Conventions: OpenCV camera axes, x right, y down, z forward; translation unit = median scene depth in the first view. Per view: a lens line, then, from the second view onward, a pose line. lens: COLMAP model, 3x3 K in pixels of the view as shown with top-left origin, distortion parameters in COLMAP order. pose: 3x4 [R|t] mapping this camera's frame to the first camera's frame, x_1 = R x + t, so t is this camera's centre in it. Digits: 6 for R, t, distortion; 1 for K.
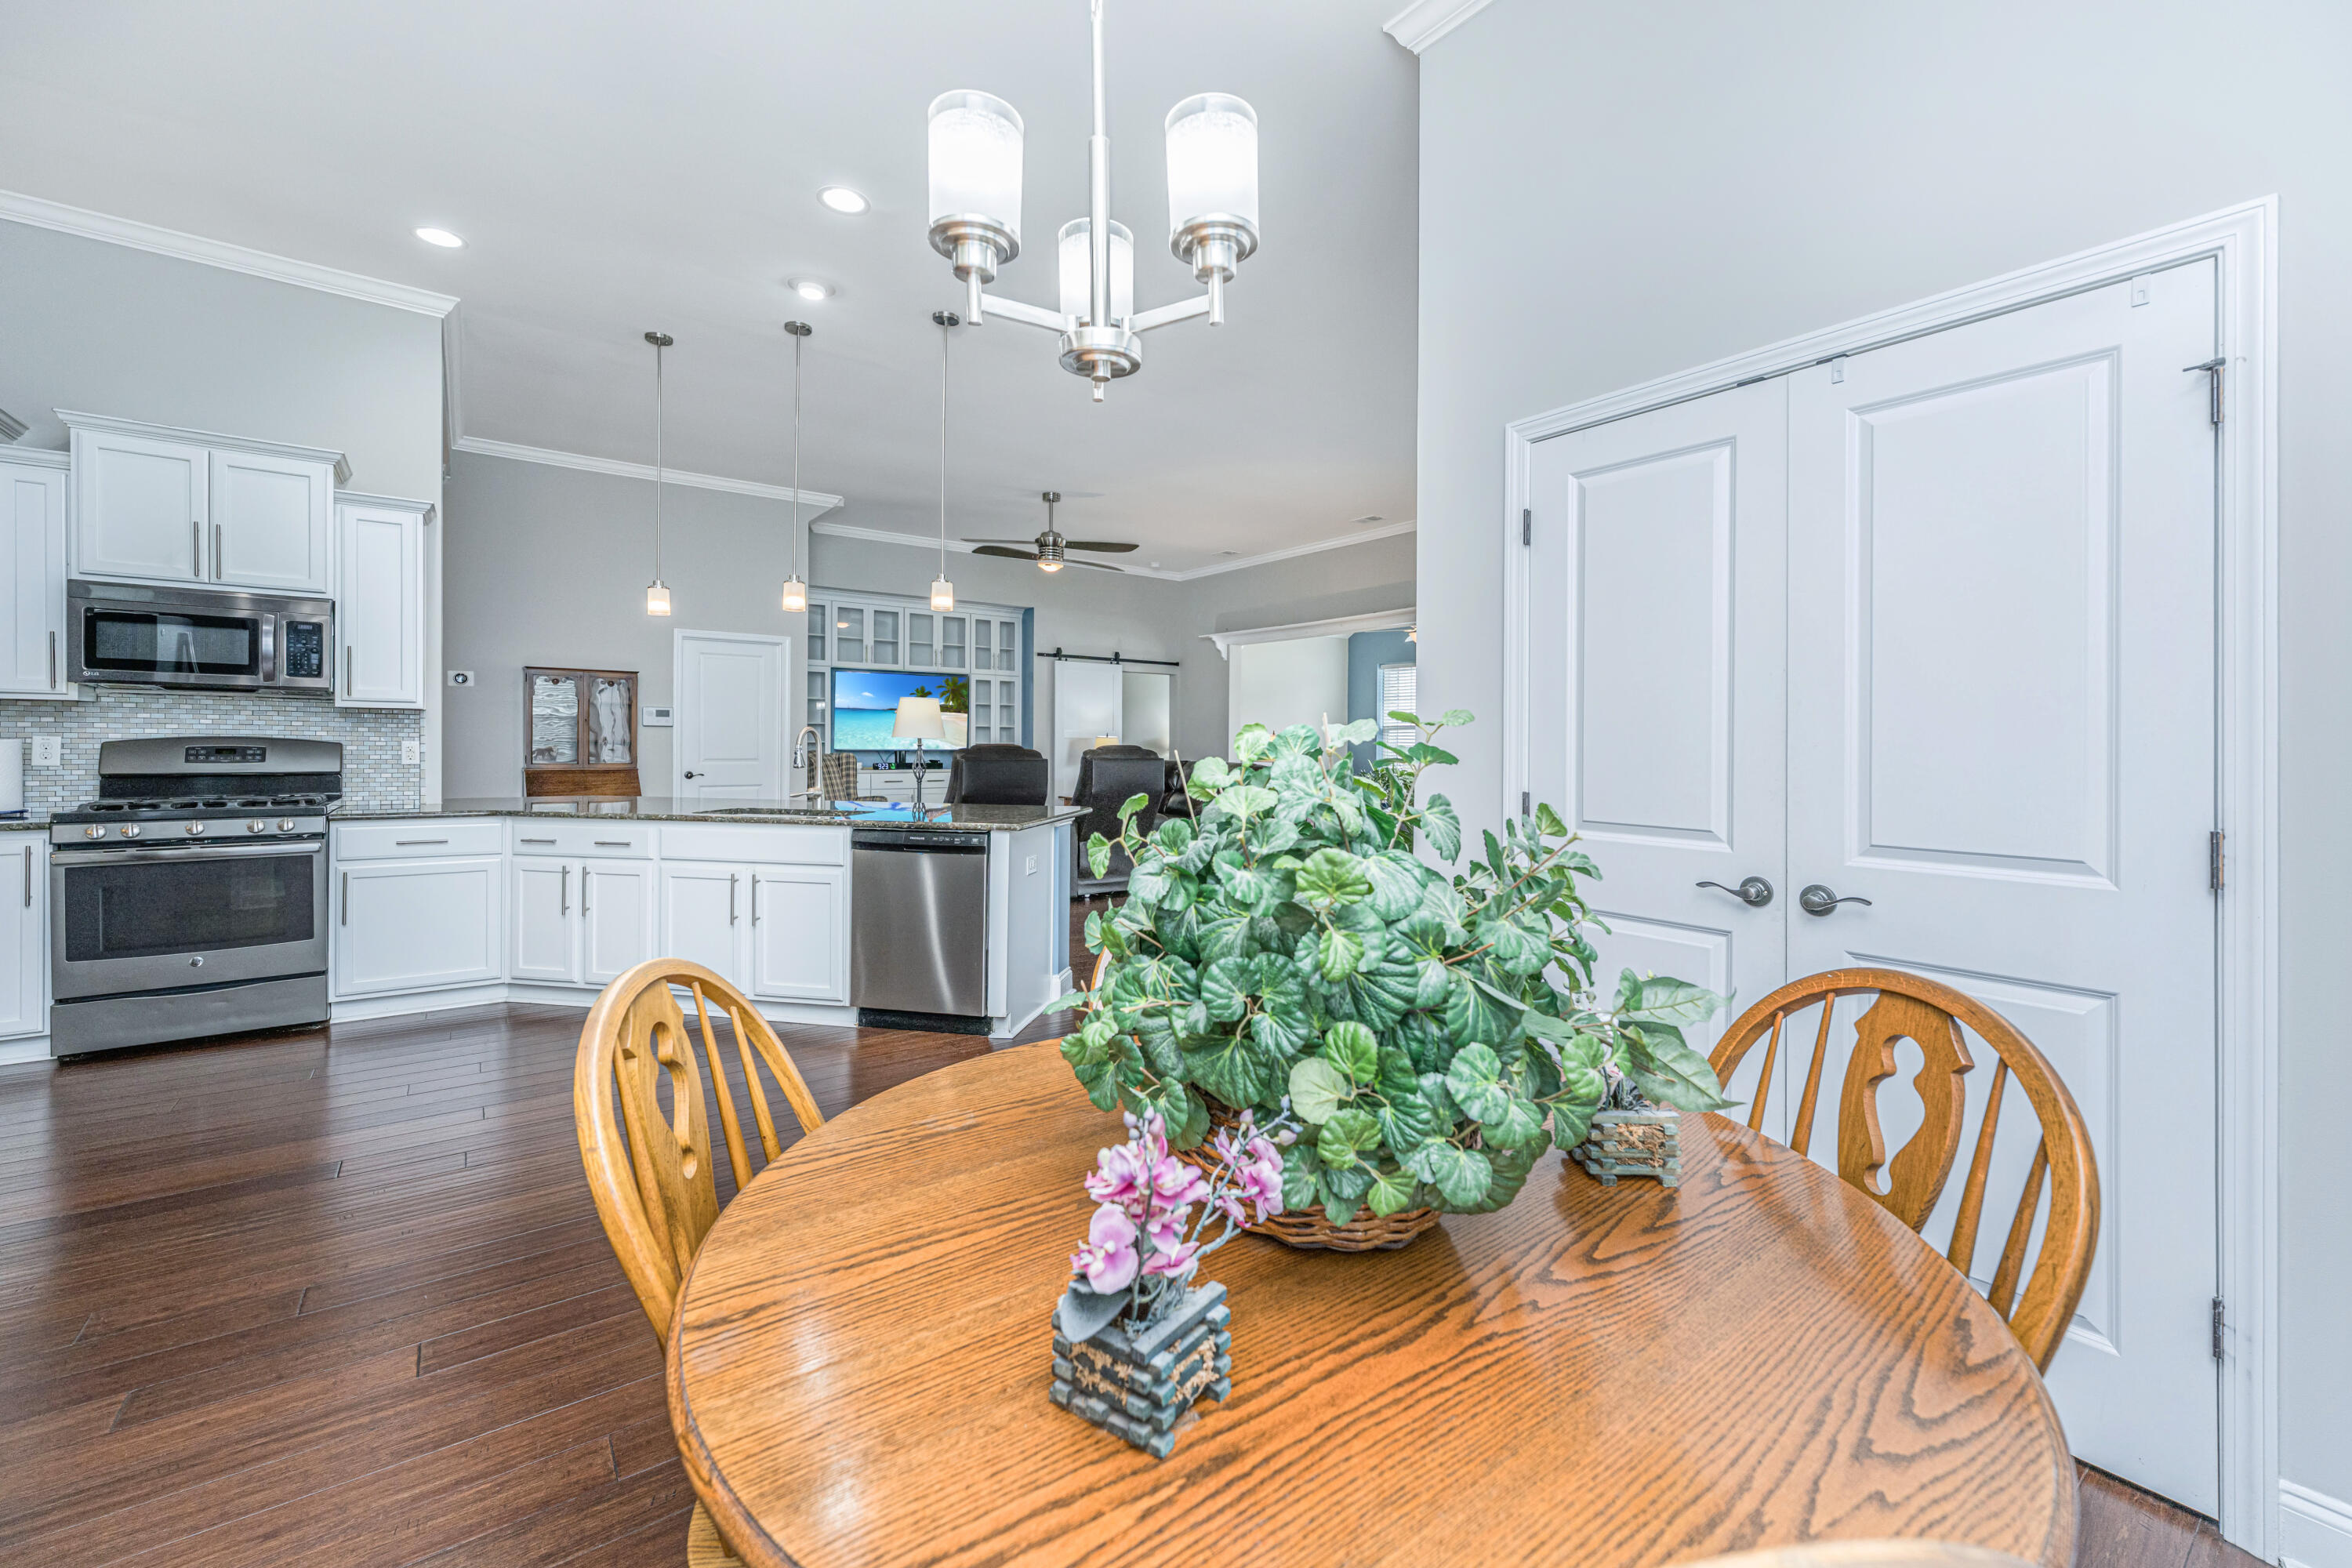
lens RADIAL K [[946.8, 0, 1180.8], [0, 946.8, 750.3], [0, 0, 1]] dist [-0.002310, -0.000063]
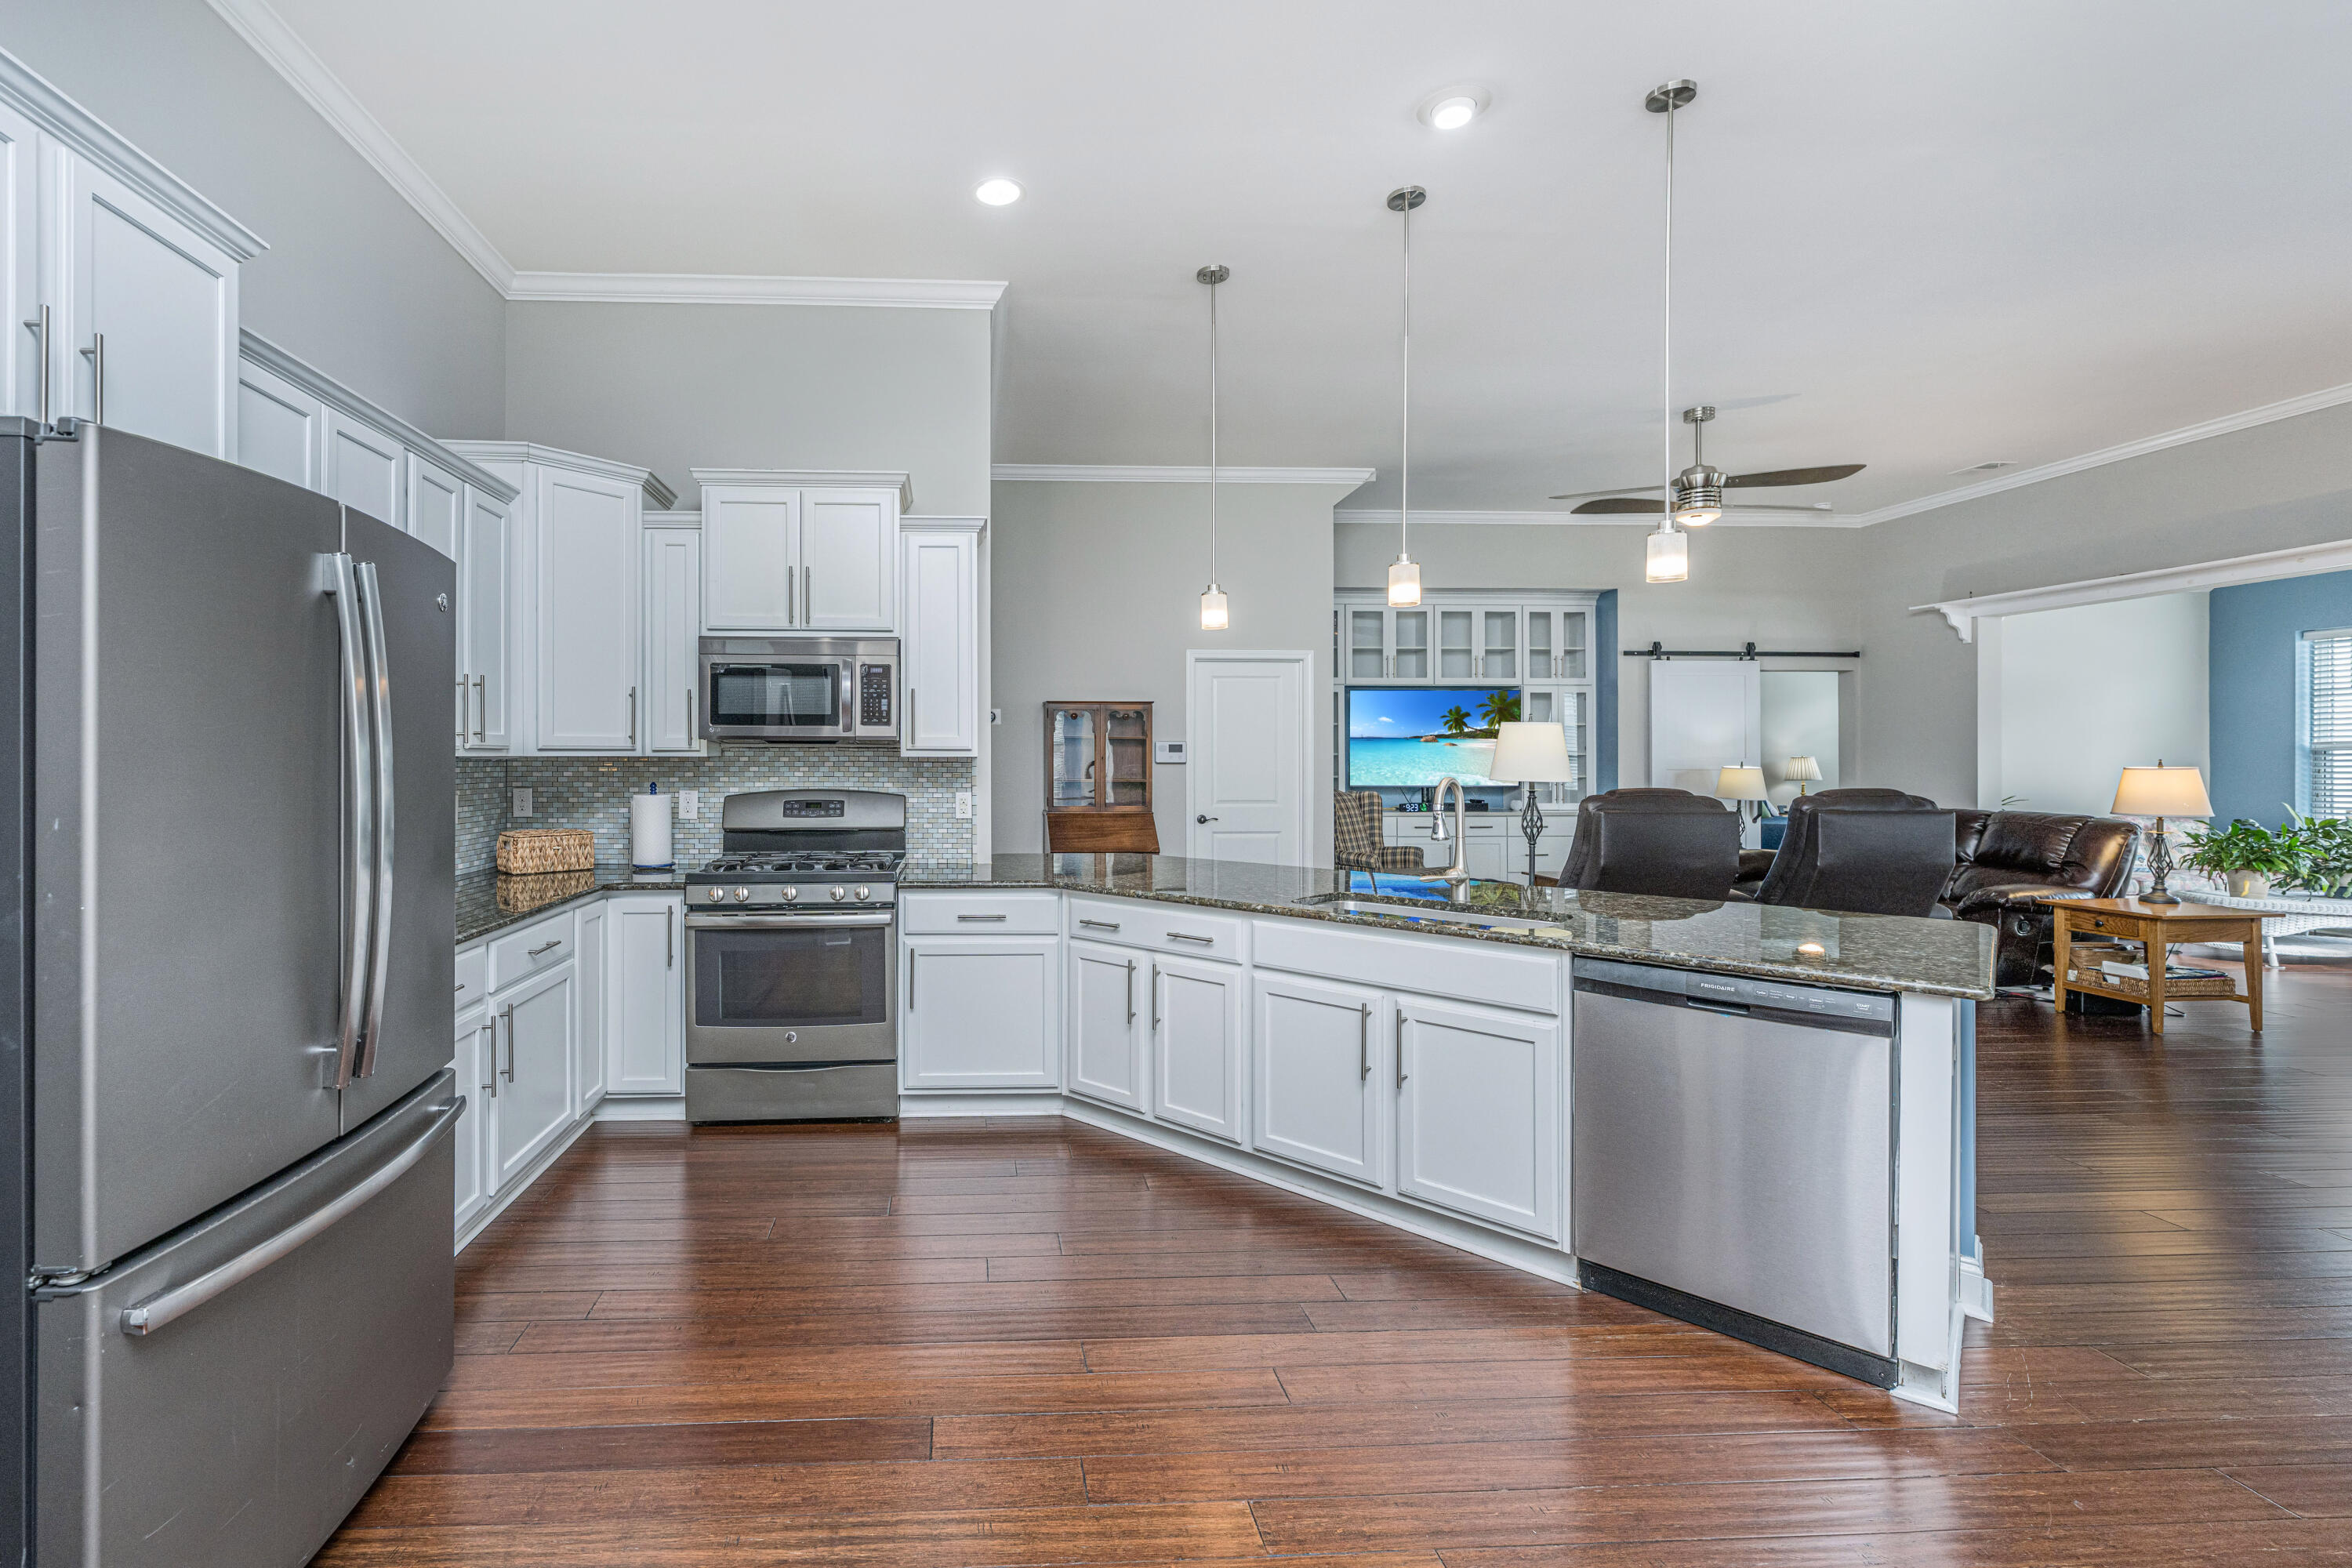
lens RADIAL K [[1006.3, 0, 1005.4], [0, 1006.3, 759.4], [0, 0, 1]] dist [-0.006999, 0.000146]
pose [[0.822469, -0.010422, -0.568714, -0.267473], [0.003245, 0.999902, -0.013630, -0.030108], [0.568800, 0.009364, 0.822423, 0.268083]]
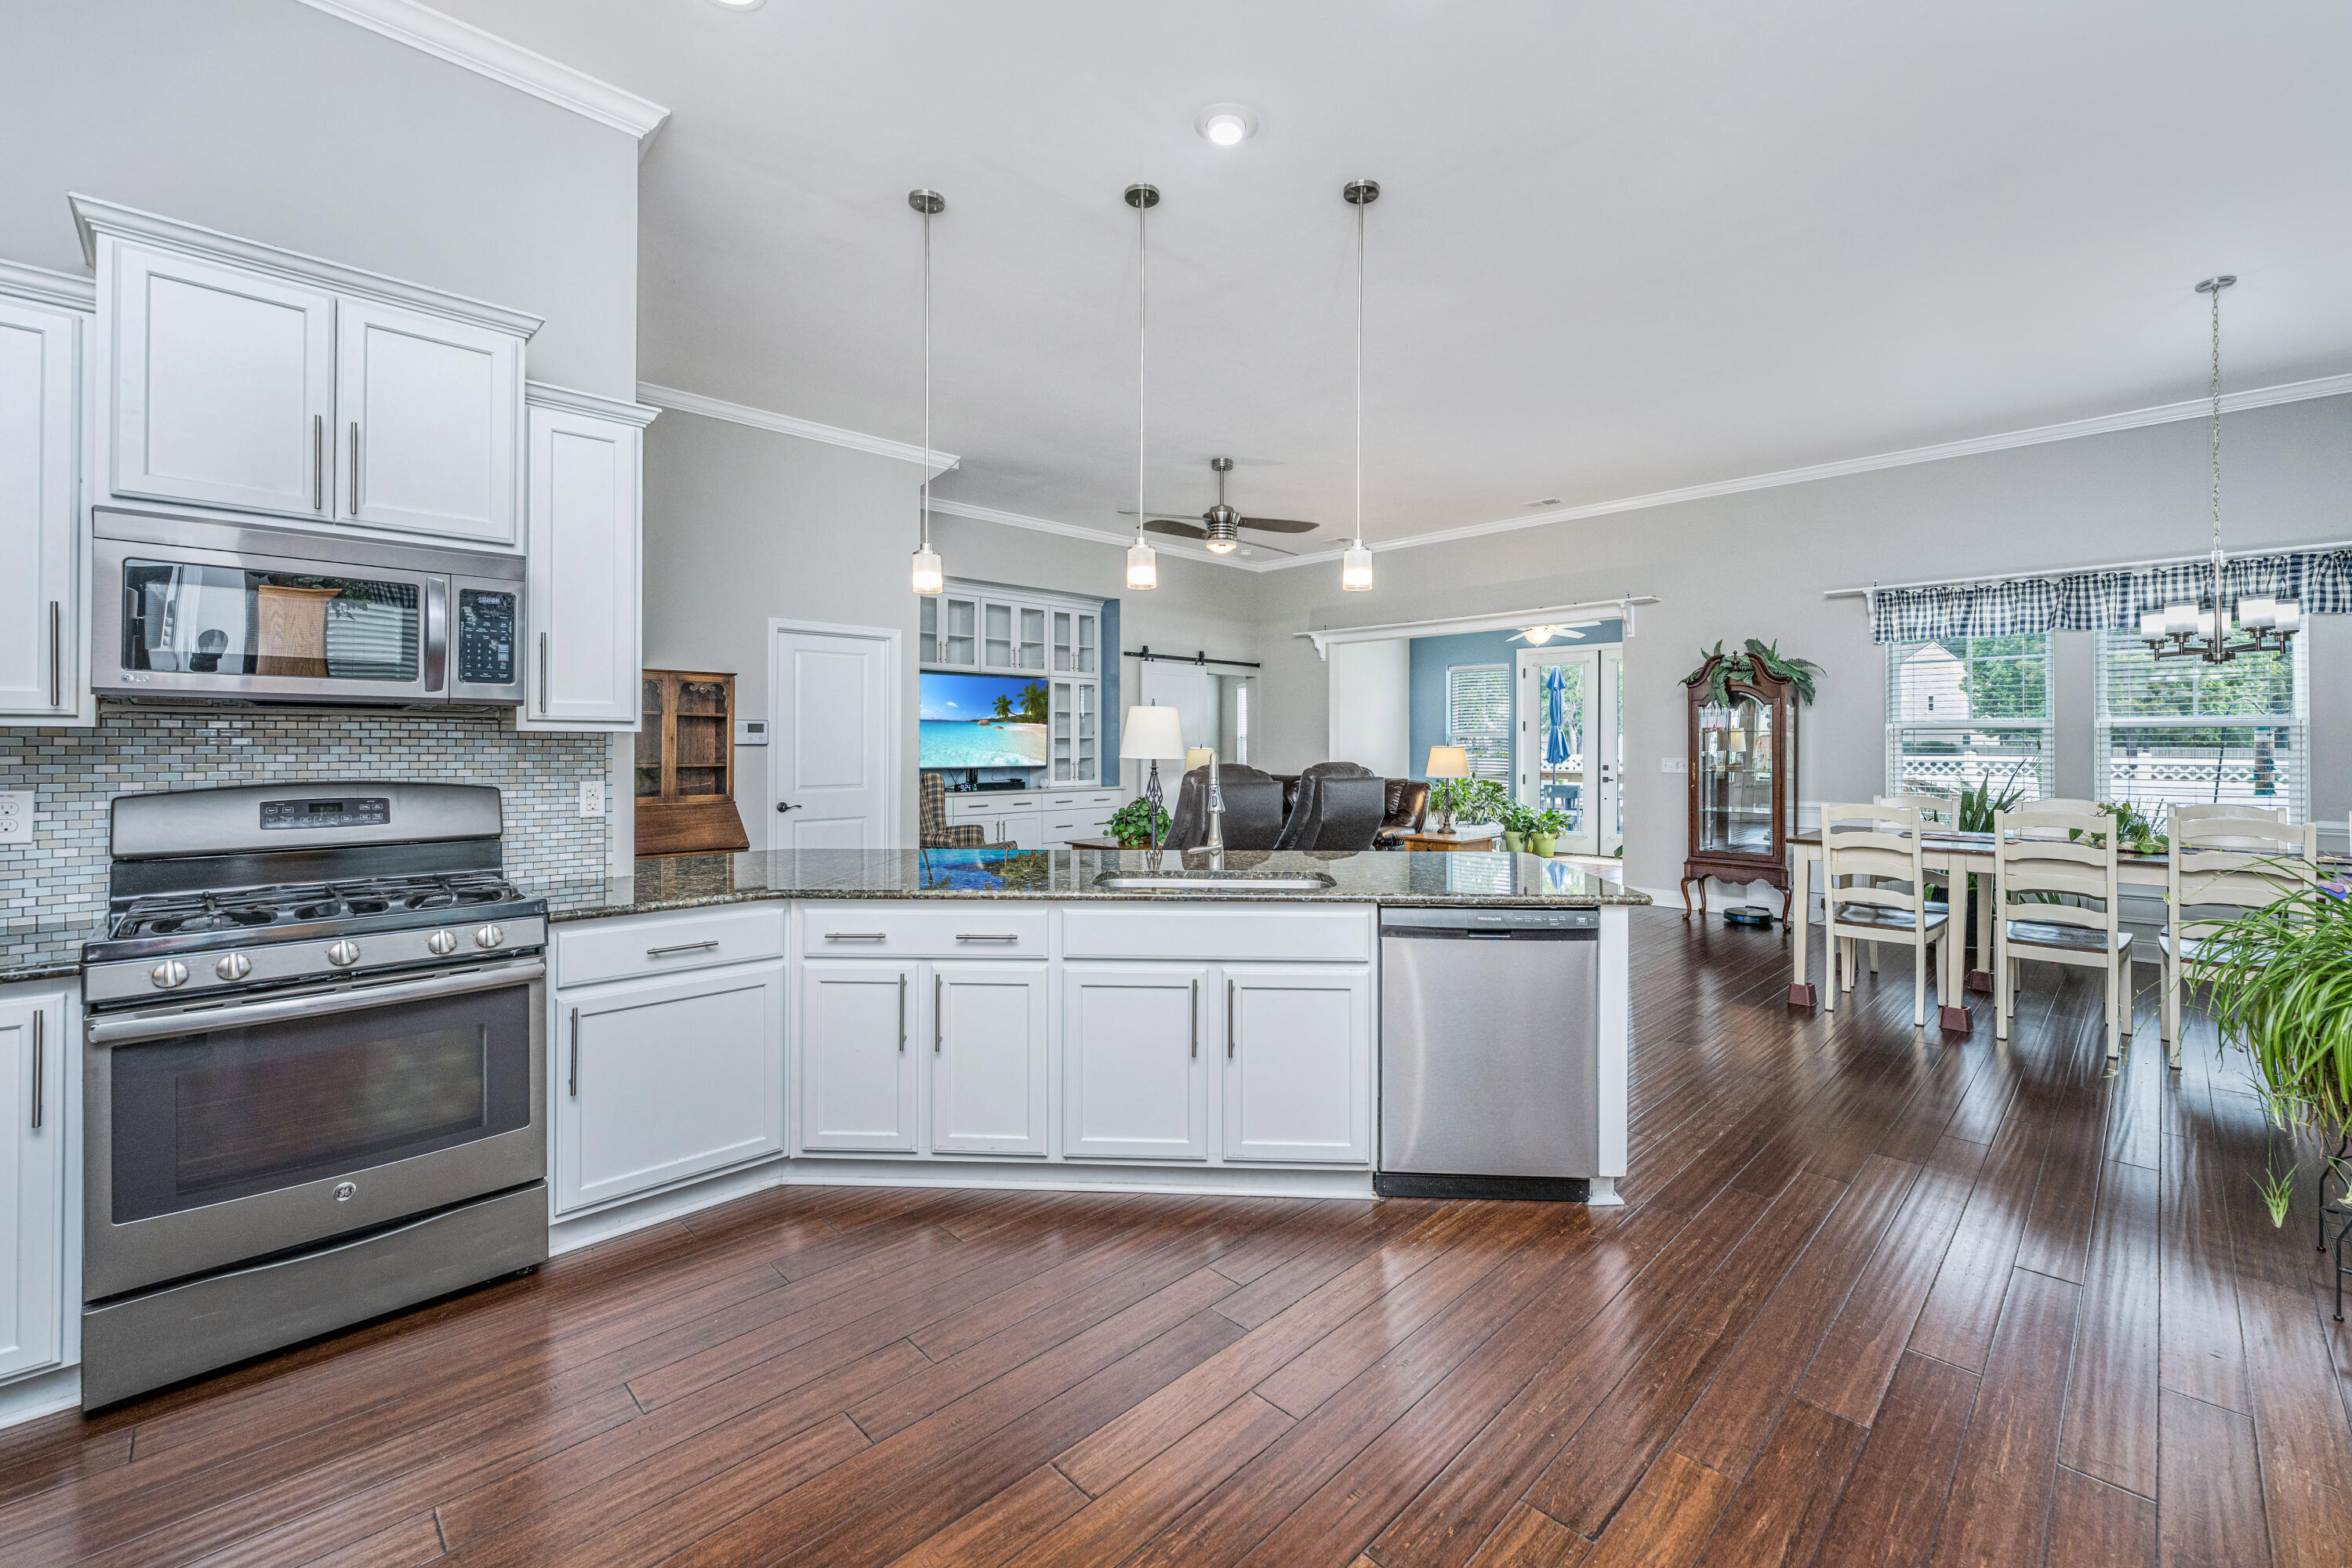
lens RADIAL K [[961.1, 0, 1184.2], [0, 961.1, 740.9], [0, 0, 1]] dist [-0.007319, 0.000048]
pose [[0.991144, -0.010038, 0.132409, -0.544553], [0.011774, 0.999855, -0.012332, -0.026570], [-0.132266, 0.013781, 0.991118, 0.323667]]
